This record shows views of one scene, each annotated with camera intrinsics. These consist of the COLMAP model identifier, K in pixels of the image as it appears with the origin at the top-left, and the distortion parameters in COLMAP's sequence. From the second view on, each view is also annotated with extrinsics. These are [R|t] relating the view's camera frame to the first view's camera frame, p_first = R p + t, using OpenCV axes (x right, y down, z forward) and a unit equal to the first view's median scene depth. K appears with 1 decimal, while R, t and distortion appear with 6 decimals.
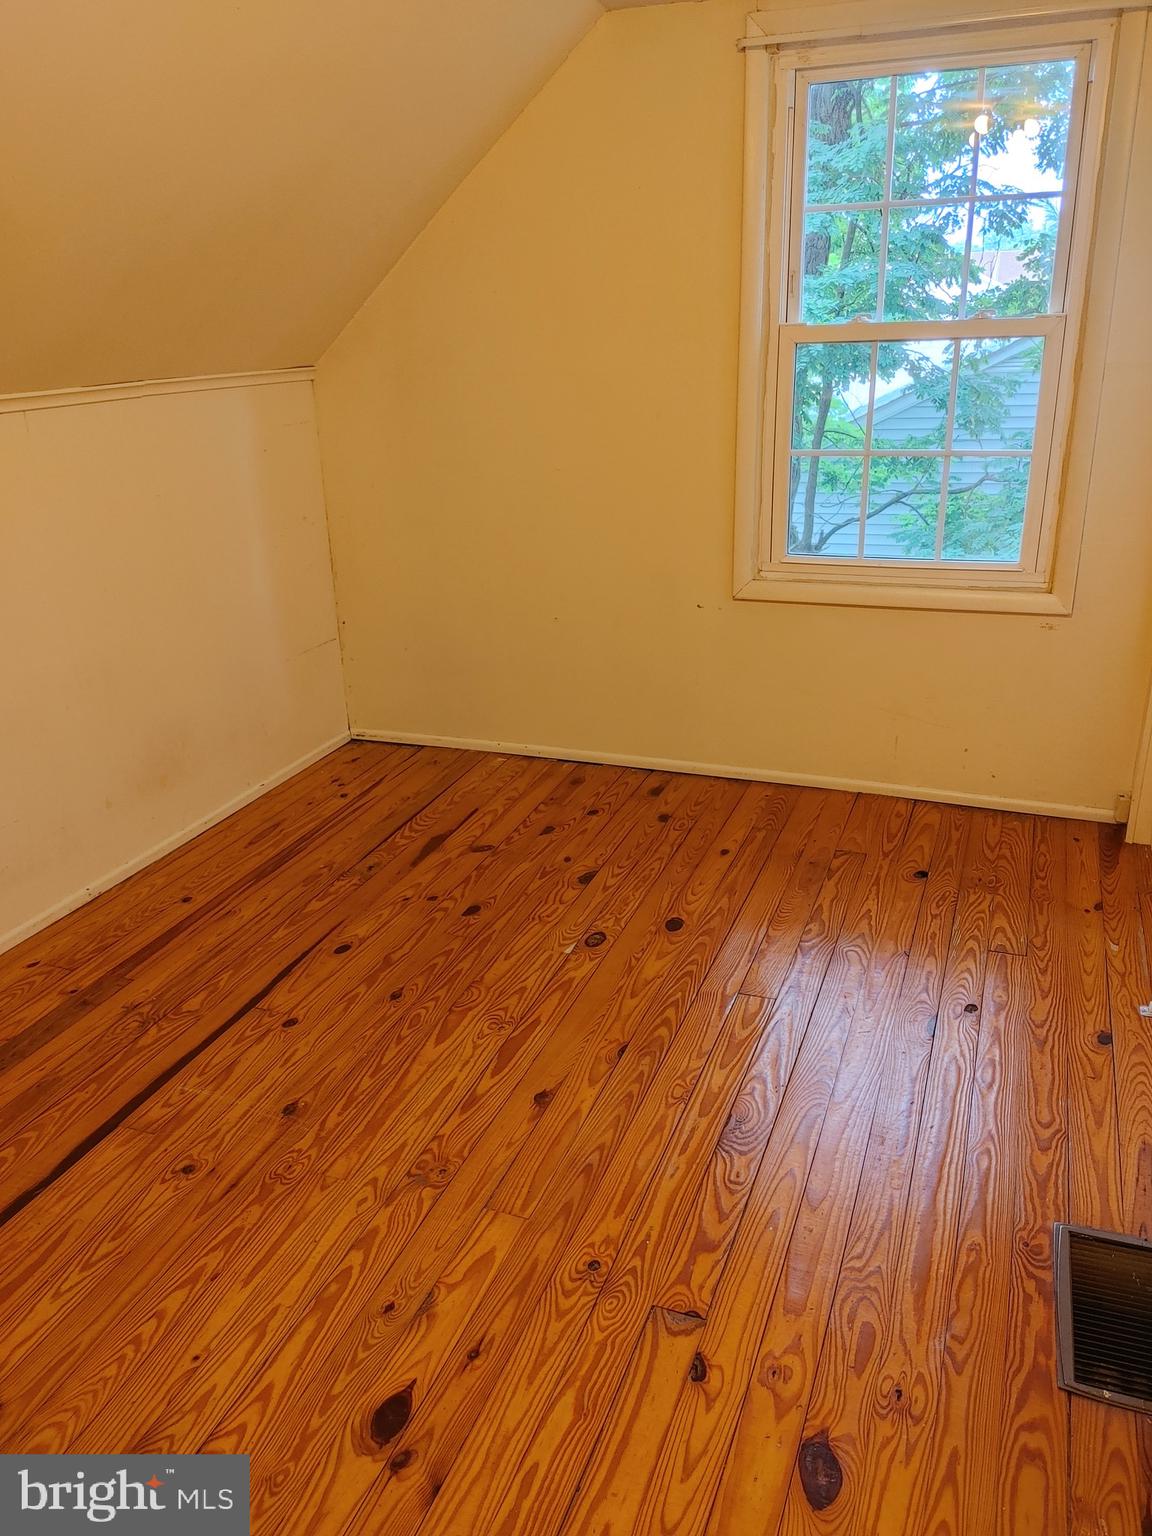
lens RADIAL K [[1148.8, 0, 579.1], [0, 1148.8, 775.4], [0, 0, 1]] dist [0.108185, -0.129695]
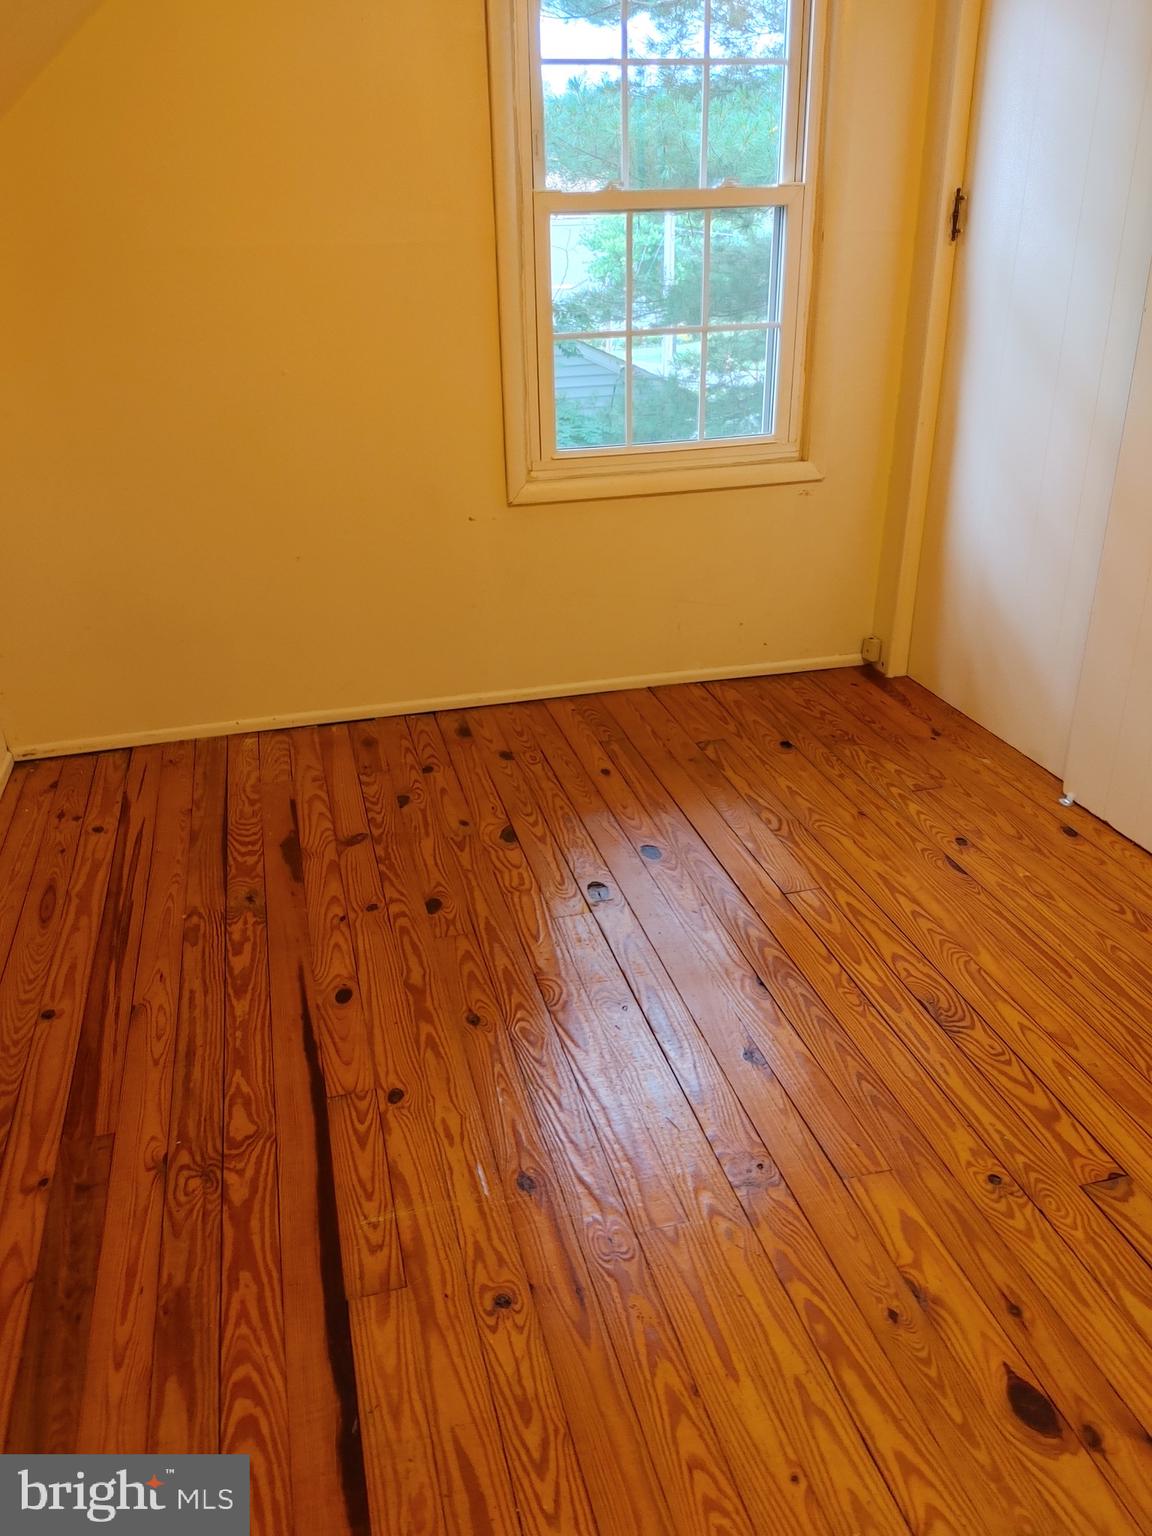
lens RADIAL K [[1158.0, 0, 576.0], [0, 1158.0, 768.0], [0, 0, 1]] dist [0.092532, -0.098480]
pose [[0.819858, -0.240660, 0.519534, -0.440489], [0.209465, 0.970544, 0.119030, -0.063036], [-0.532876, 0.011237, 0.846119, 0.224212]]
